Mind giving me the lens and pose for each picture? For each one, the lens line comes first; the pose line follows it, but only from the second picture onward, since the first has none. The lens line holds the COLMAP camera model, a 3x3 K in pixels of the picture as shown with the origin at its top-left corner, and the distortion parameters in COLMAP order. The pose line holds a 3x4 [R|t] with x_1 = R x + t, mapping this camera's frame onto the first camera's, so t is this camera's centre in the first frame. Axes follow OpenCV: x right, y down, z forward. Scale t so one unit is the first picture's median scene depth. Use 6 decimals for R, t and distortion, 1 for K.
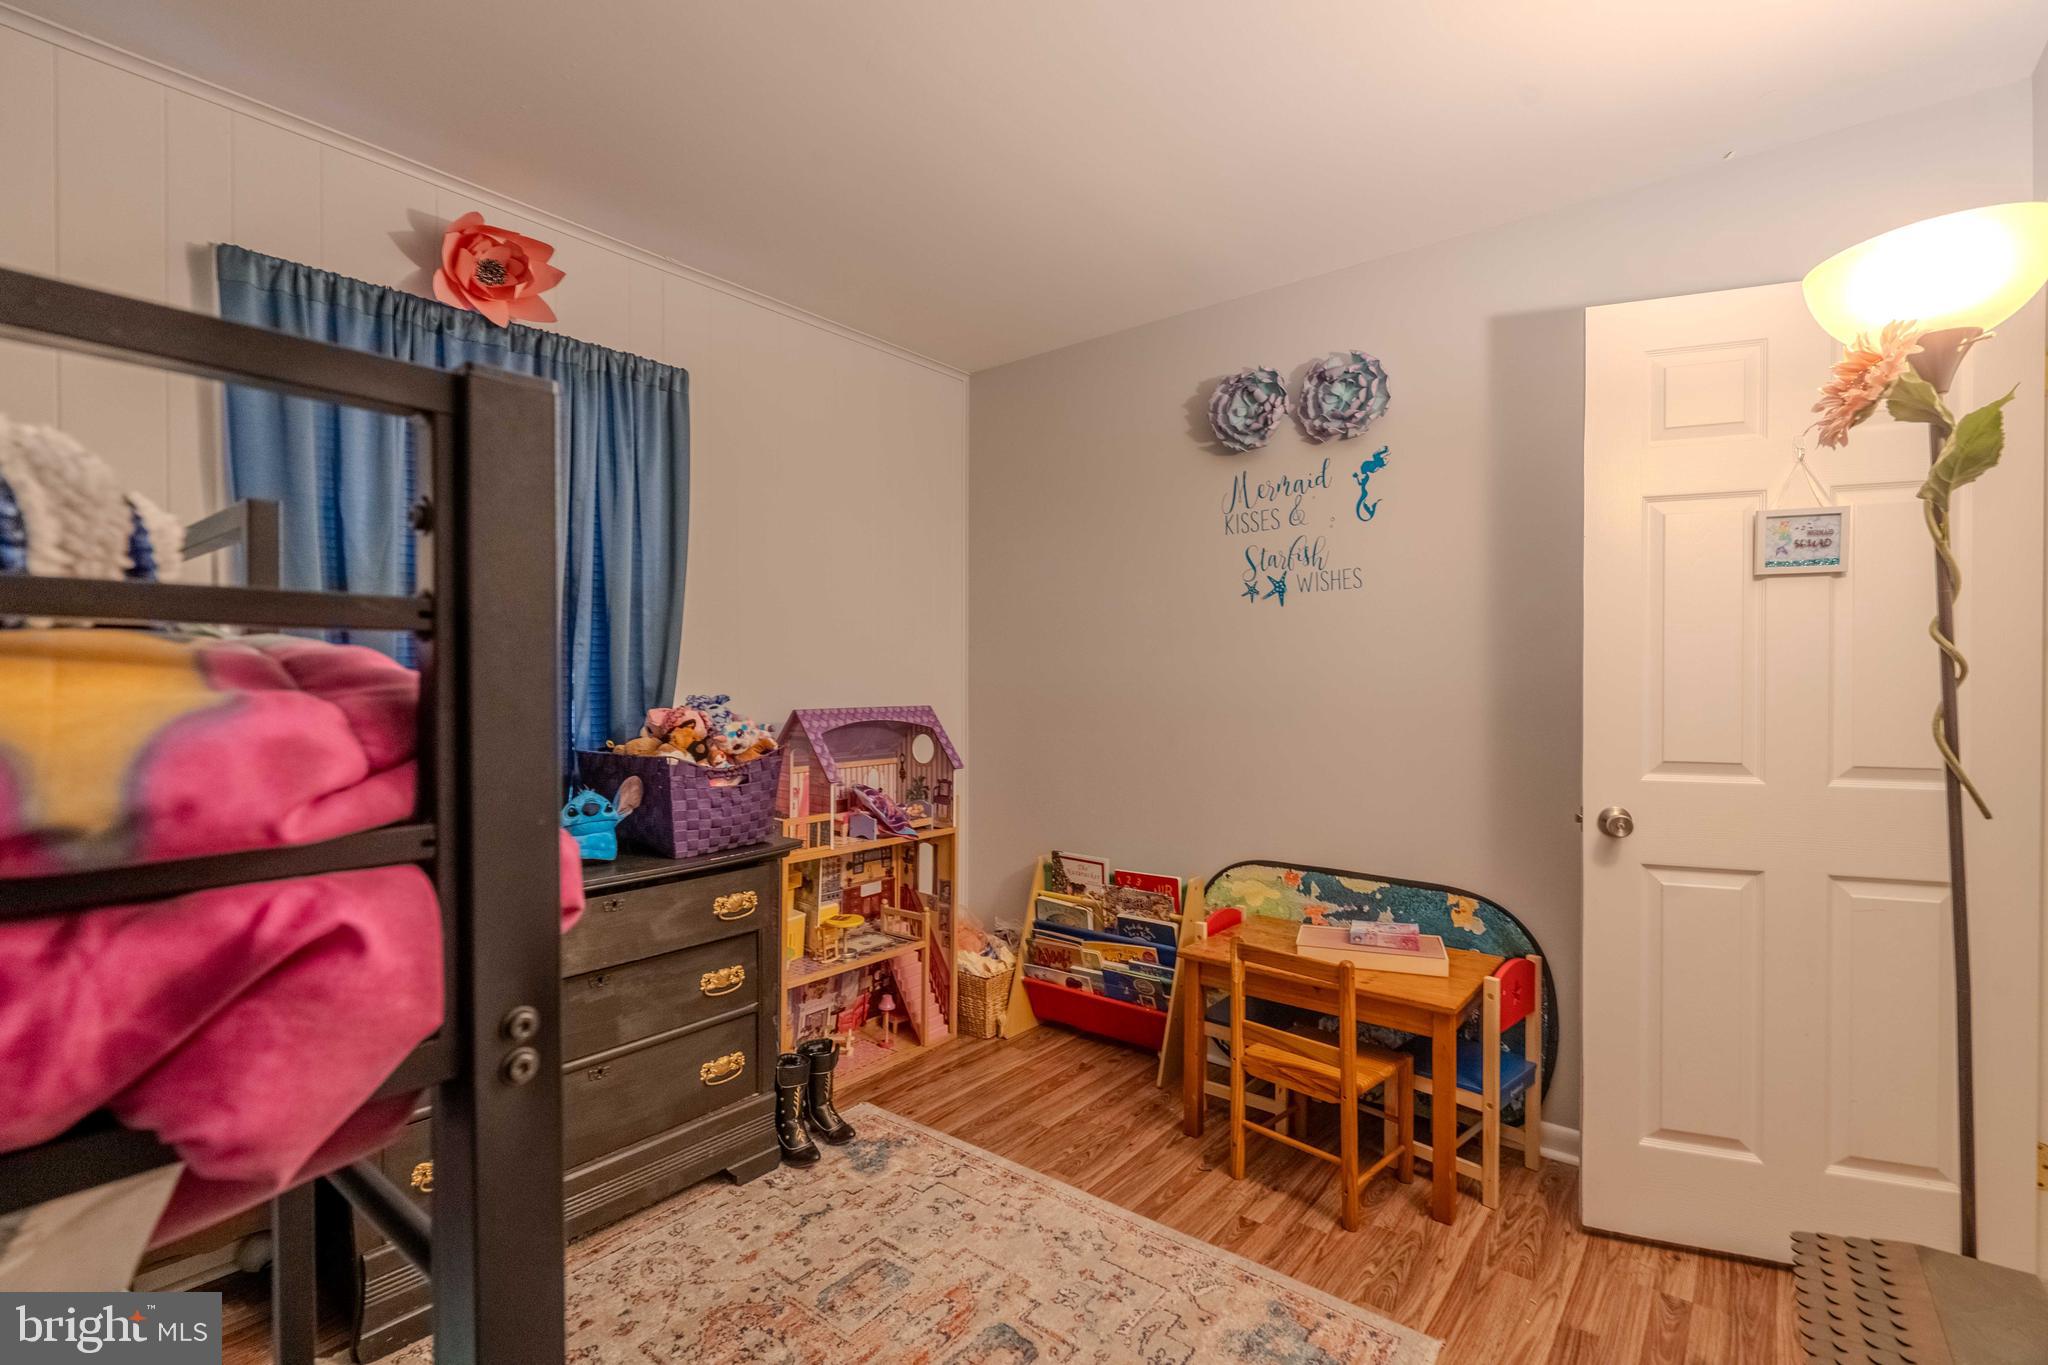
lens RADIAL K [[939.6, 0, 1027.1], [0, 939.6, 686.8], [0, 0, 1]] dist [-0.000474, 0.000335]
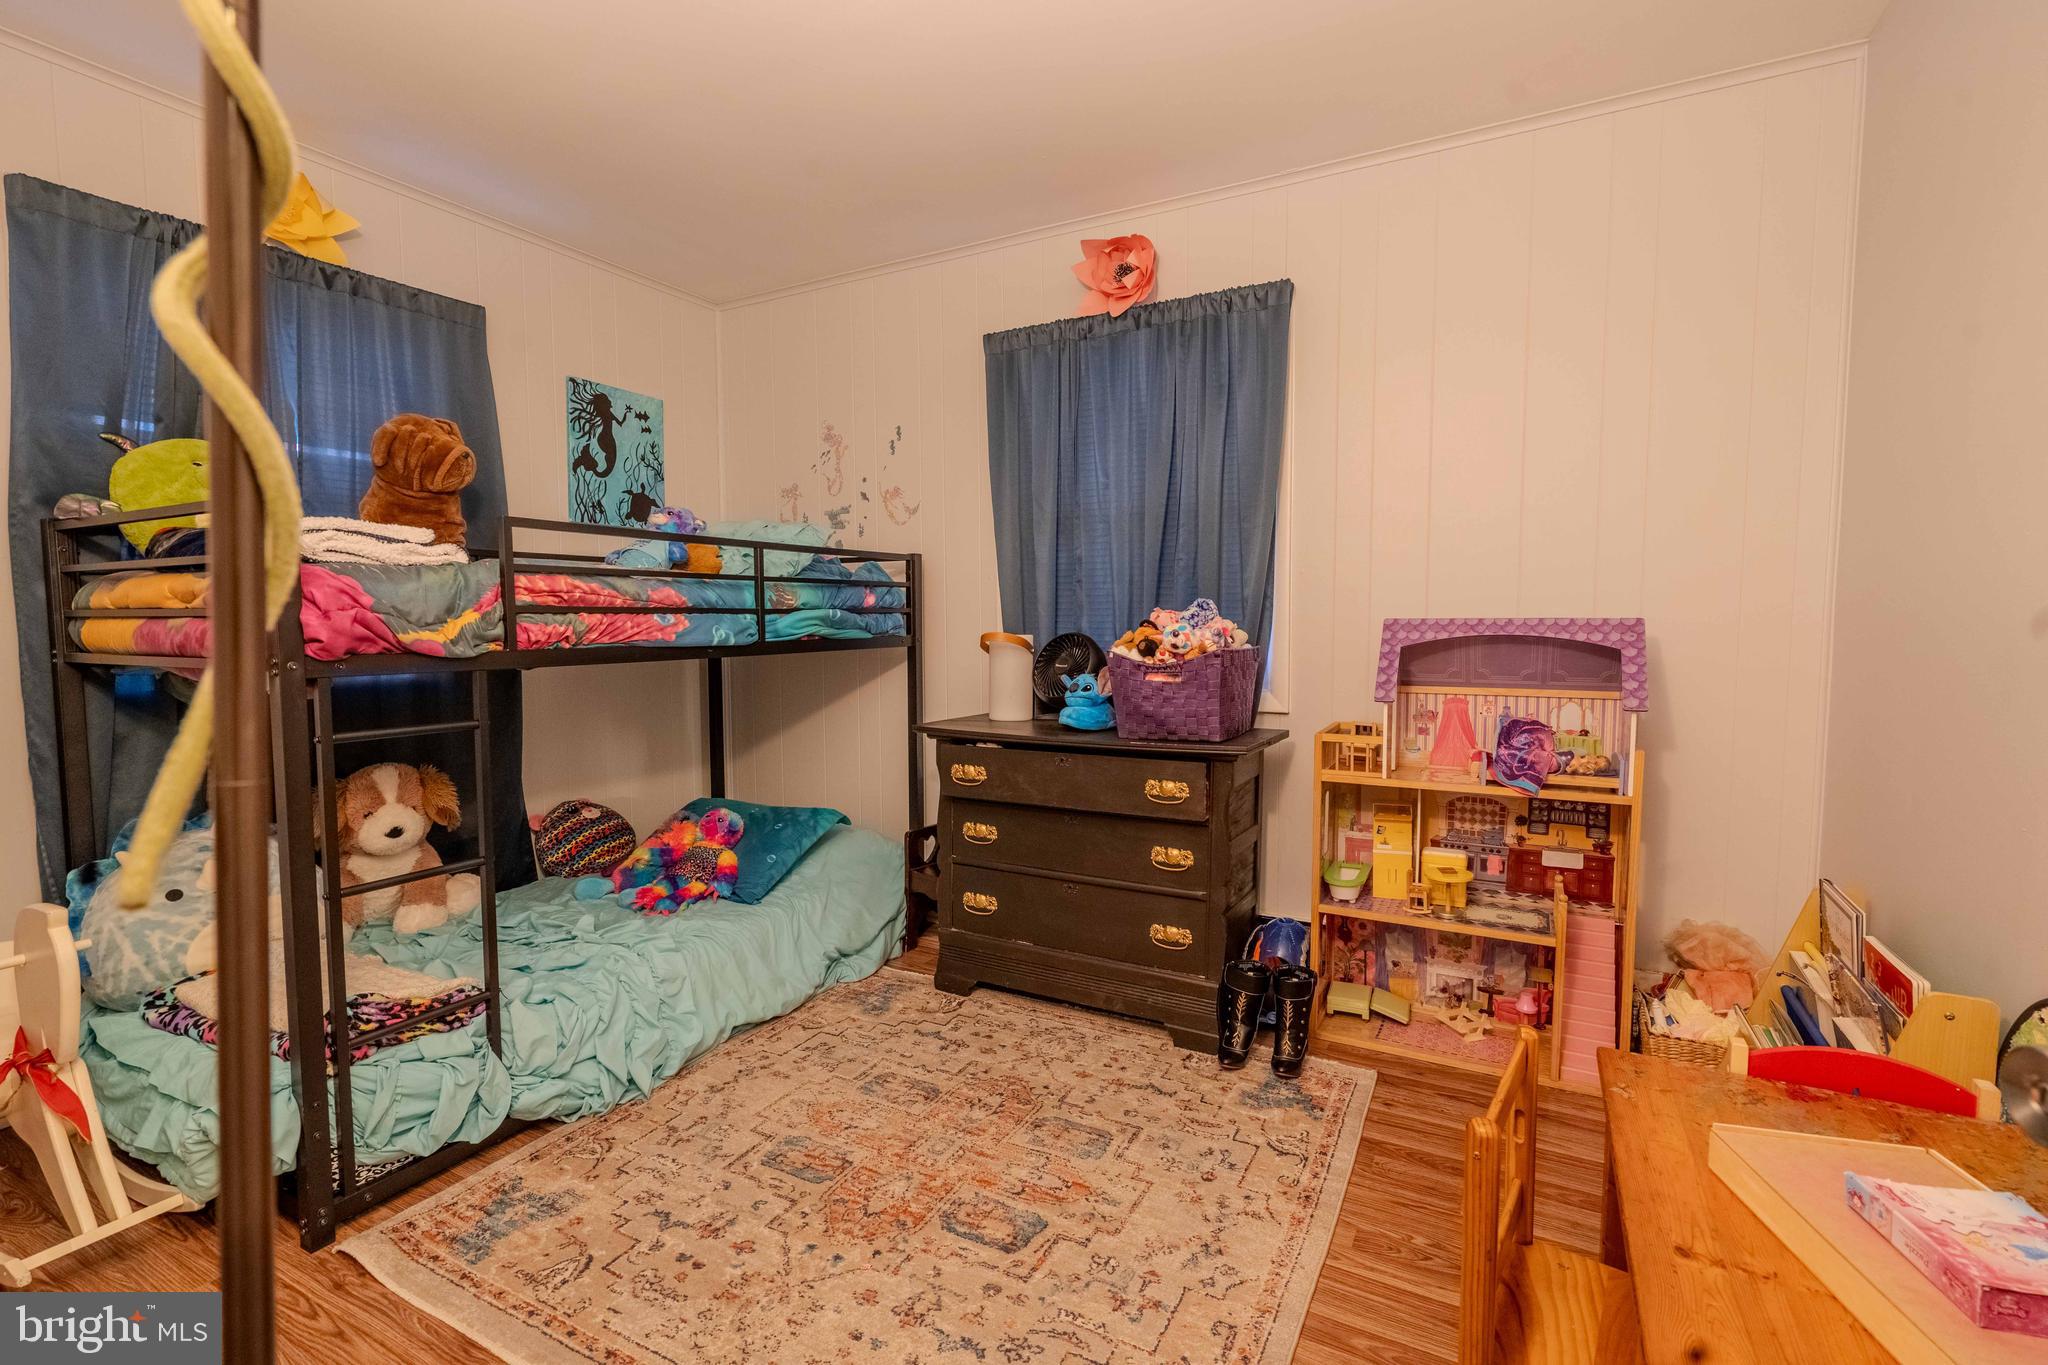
lens RADIAL K [[939.6, 0, 1025.8], [0, 939.6, 680.8], [0, 0, 1]] dist [-0.000474, 0.000335]
pose [[0.168070, 0.067938, -0.983431, 0.654392], [-0.004229, 0.997663, 0.068198, 0.027268], [0.985766, -0.007303, 0.167964, 0.587932]]
